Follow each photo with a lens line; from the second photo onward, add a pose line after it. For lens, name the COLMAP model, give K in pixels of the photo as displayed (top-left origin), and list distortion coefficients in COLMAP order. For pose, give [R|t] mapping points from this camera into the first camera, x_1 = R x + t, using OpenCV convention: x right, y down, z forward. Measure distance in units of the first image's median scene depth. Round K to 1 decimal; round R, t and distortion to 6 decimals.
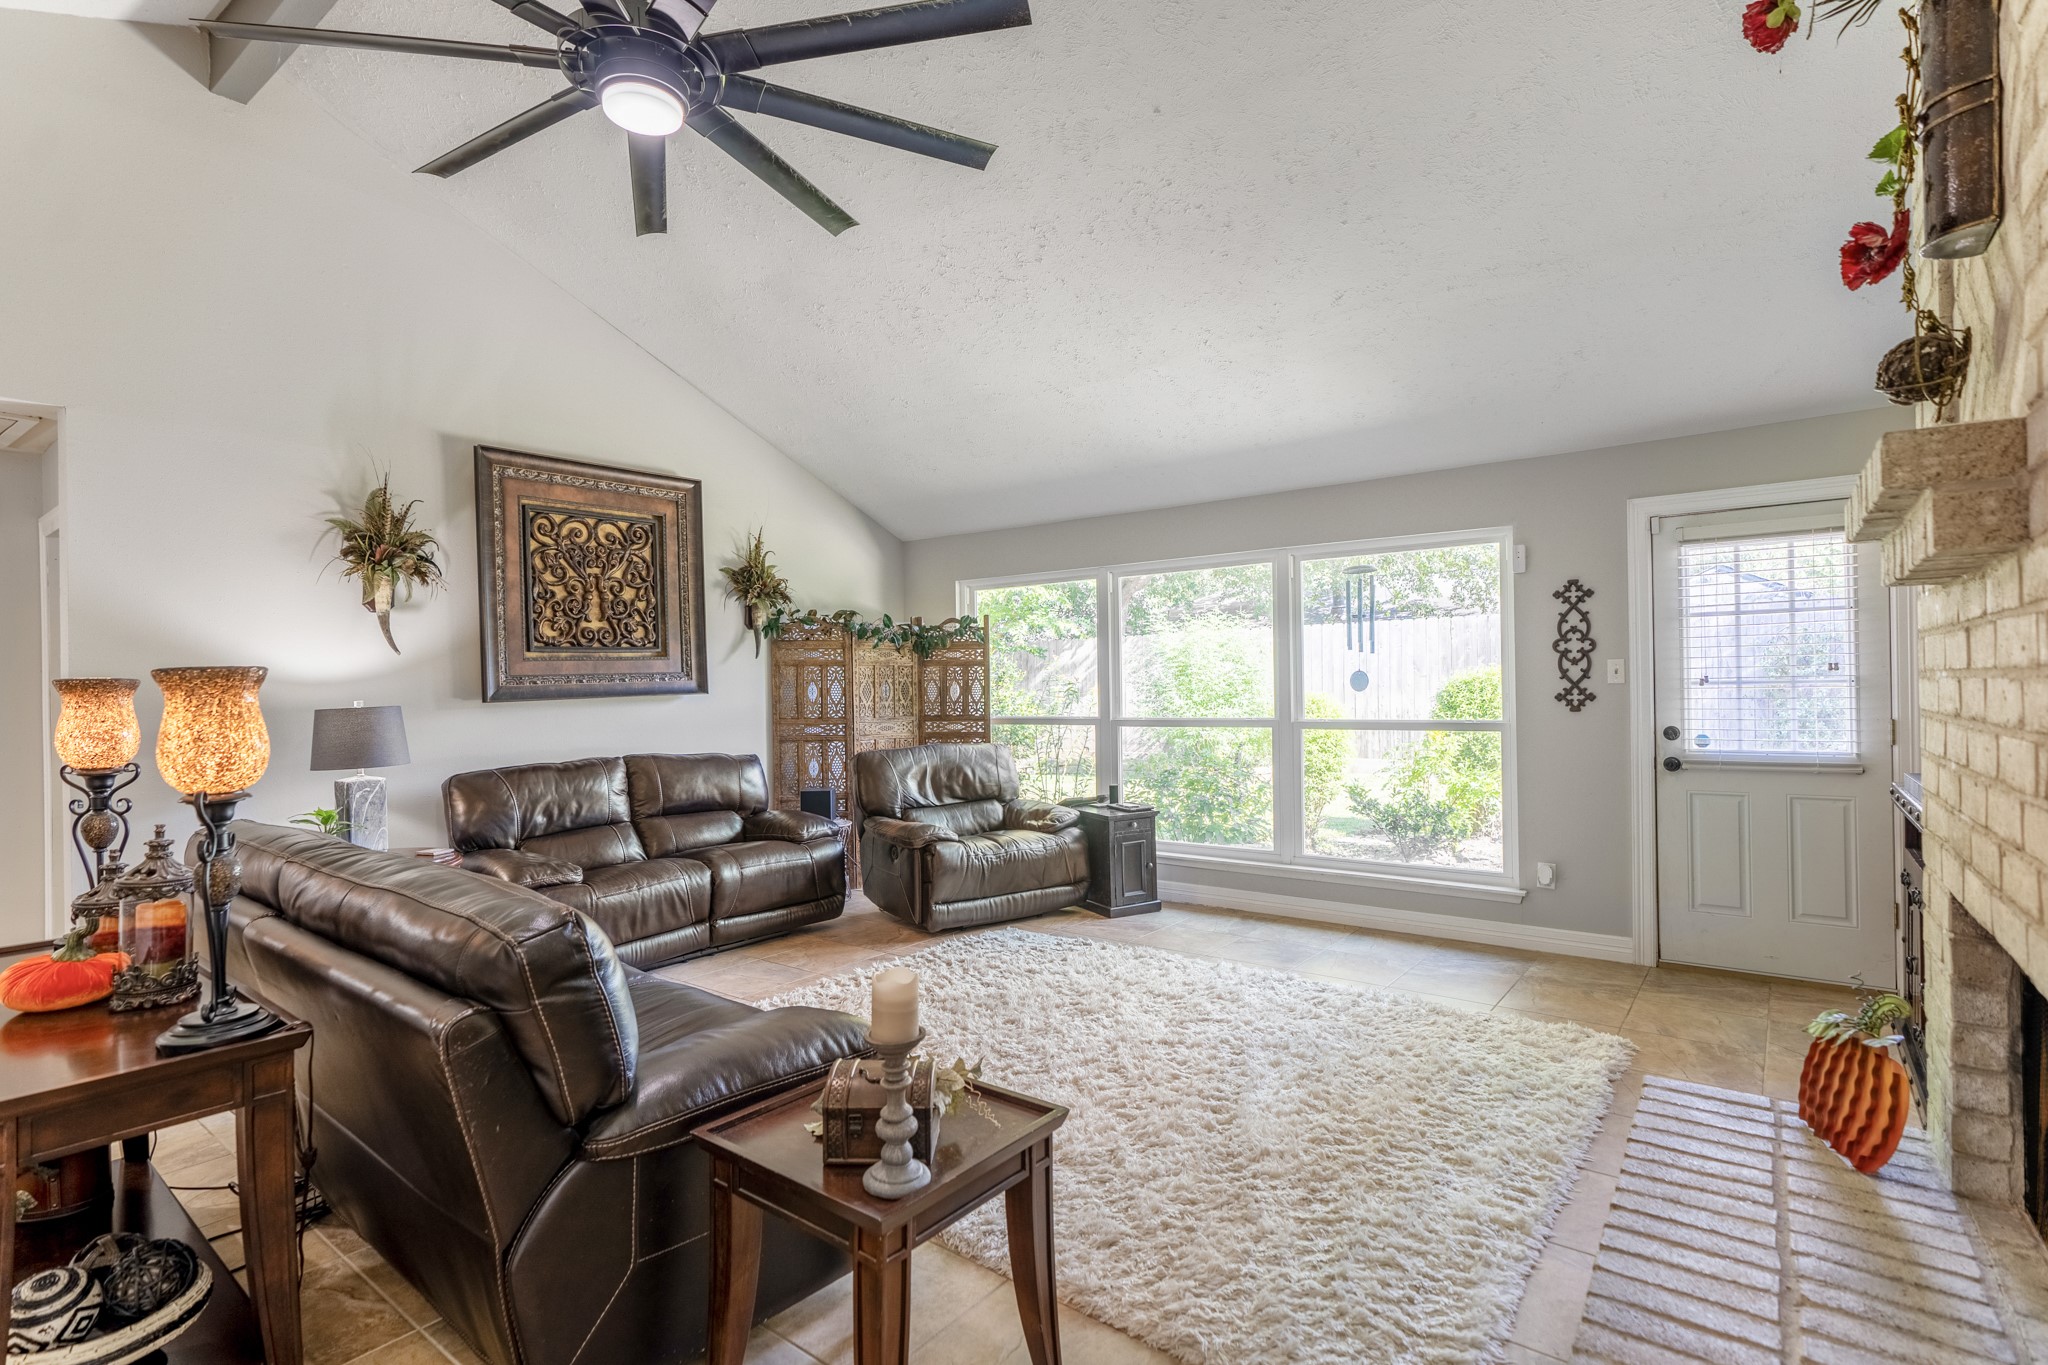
lens RADIAL K [[983.1, 0, 1018.2], [0, 983.1, 688.3], [0, 0, 1]] dist [0.001217, 0.000765]
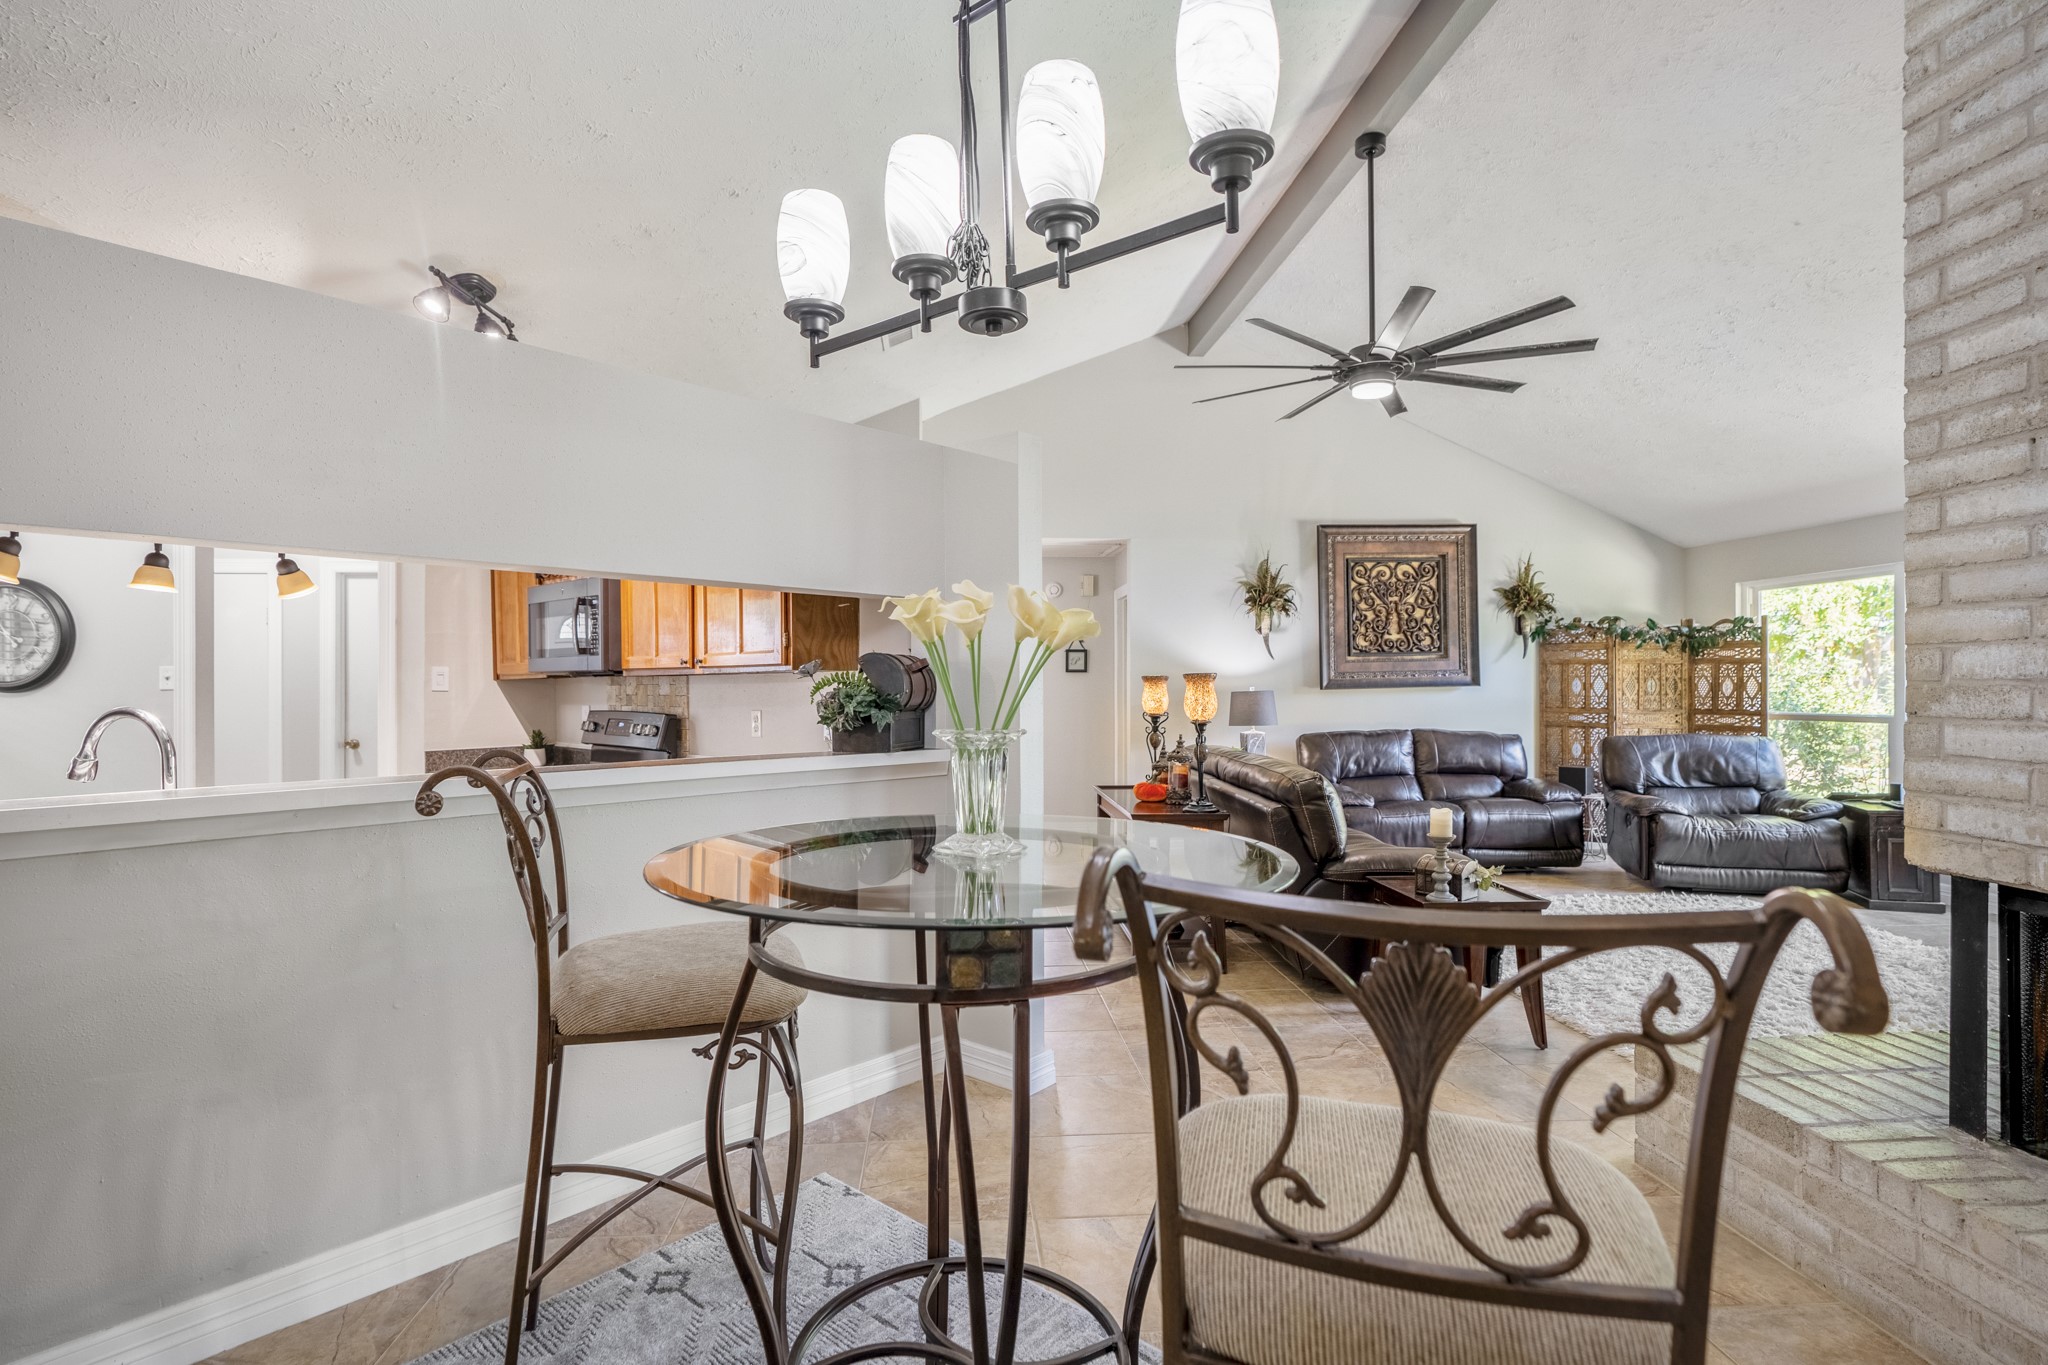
lens RADIAL K [[996.3, 0, 1024.0], [0, 996.3, 682.5], [0, 0, 1]] dist [0.000834, -0.000207]
pose [[0.678701, 0.011806, -0.734320, 0.259551], [-0.009490, 0.999928, 0.007306, -0.003326], [0.734354, 0.002010, 0.678764, -0.365049]]
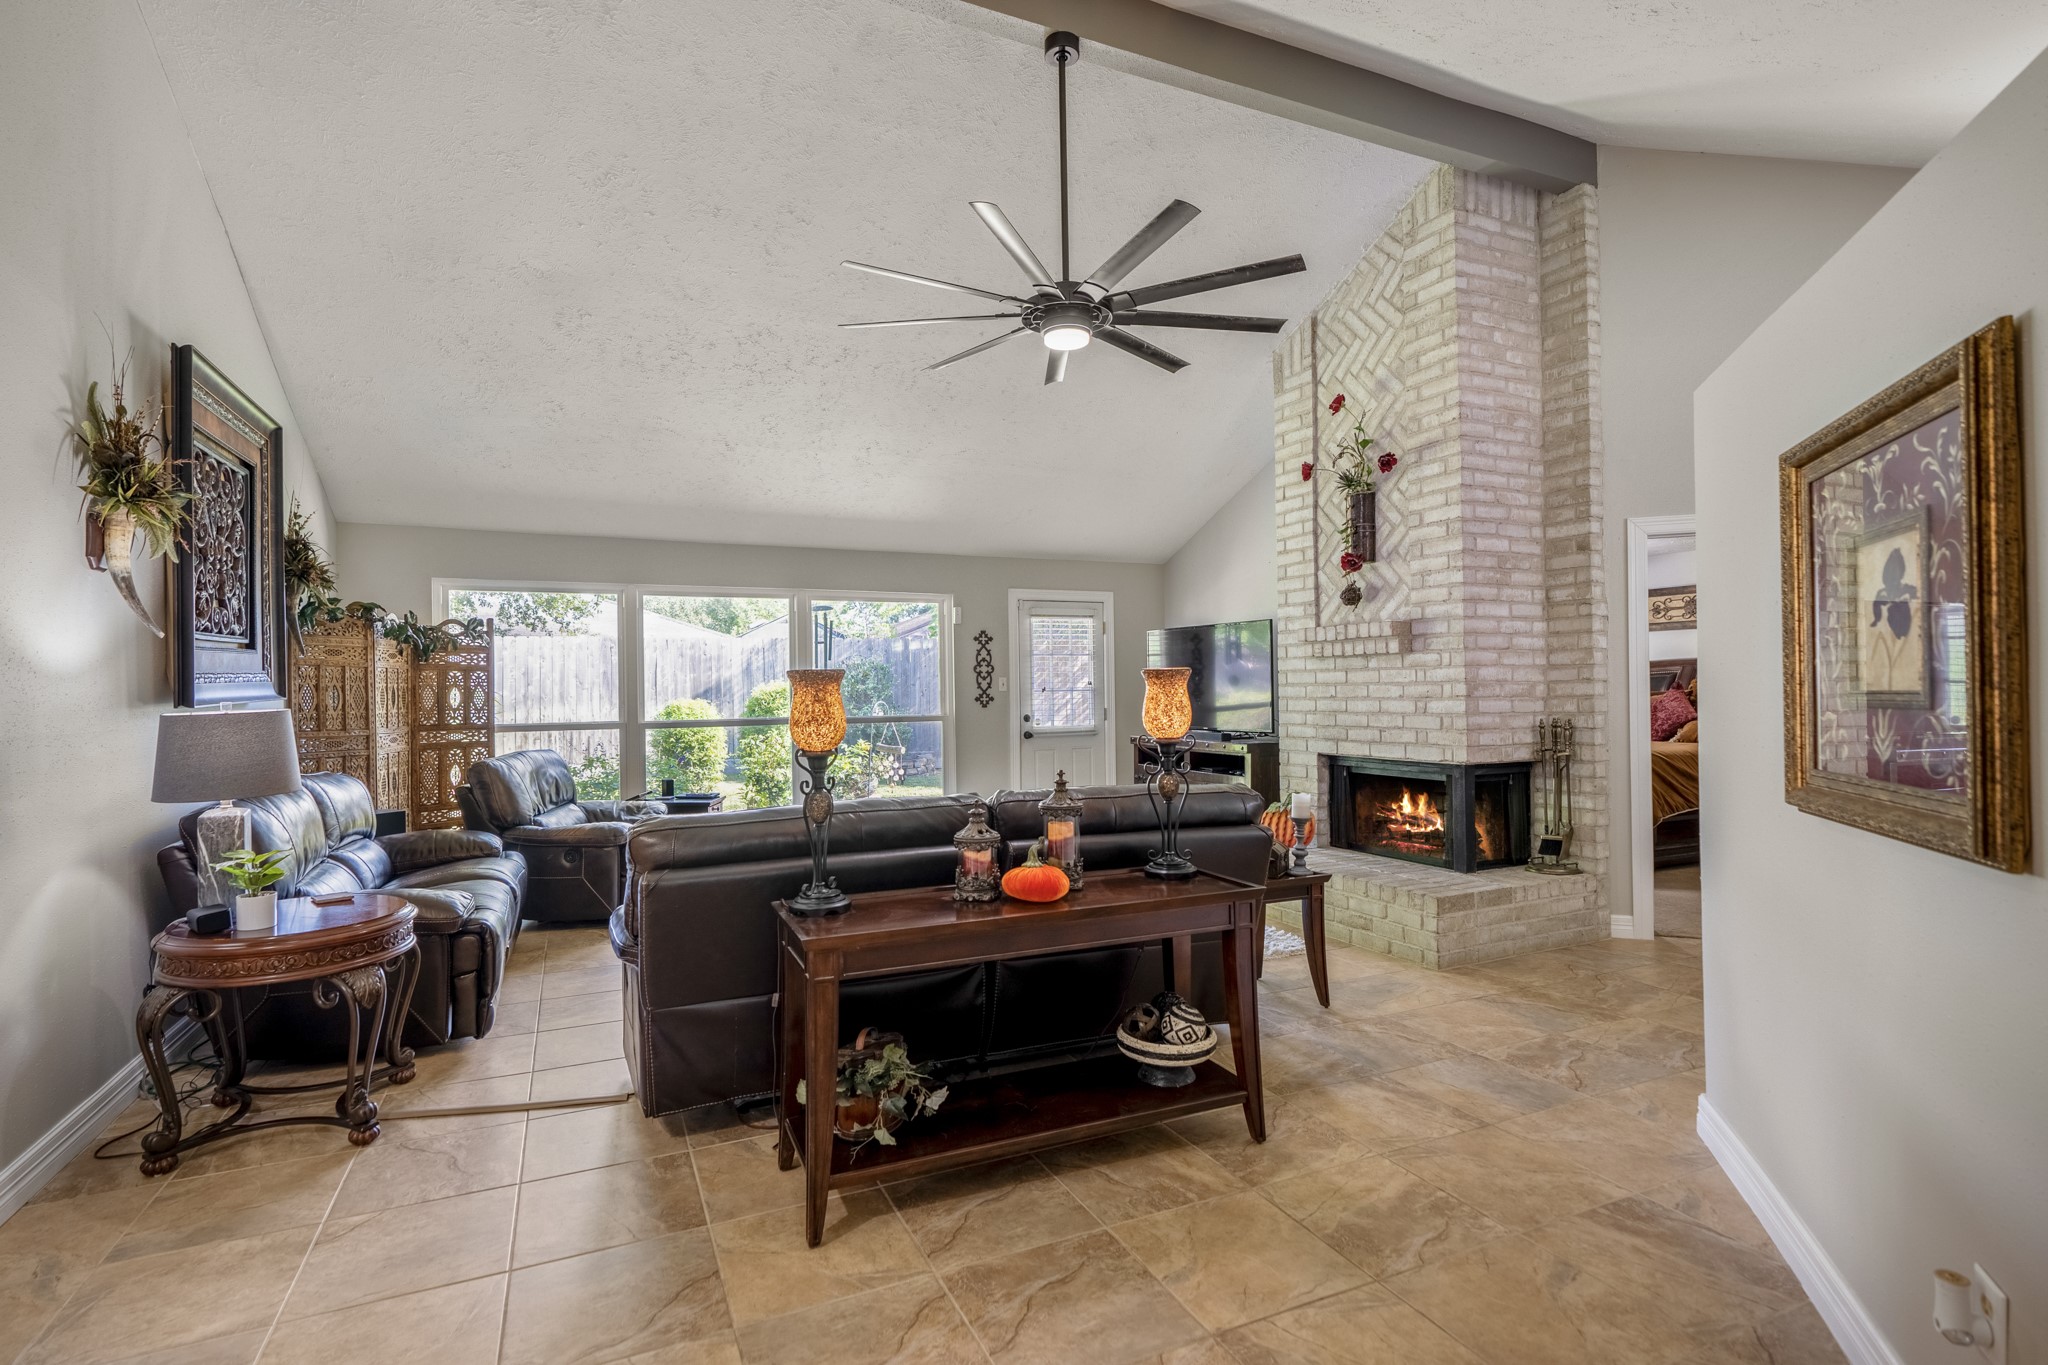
lens RADIAL K [[996.3, 0, 1024.0], [0, 996.3, 682.5], [0, 0, 1]] dist [0.000834, -0.000207]
pose [[0.458143, 0.014607, 0.888758, -0.795334], [0.005996, 0.999791, -0.019522, 0.012012], [-0.888858, 0.014273, 0.457960, 0.119406]]
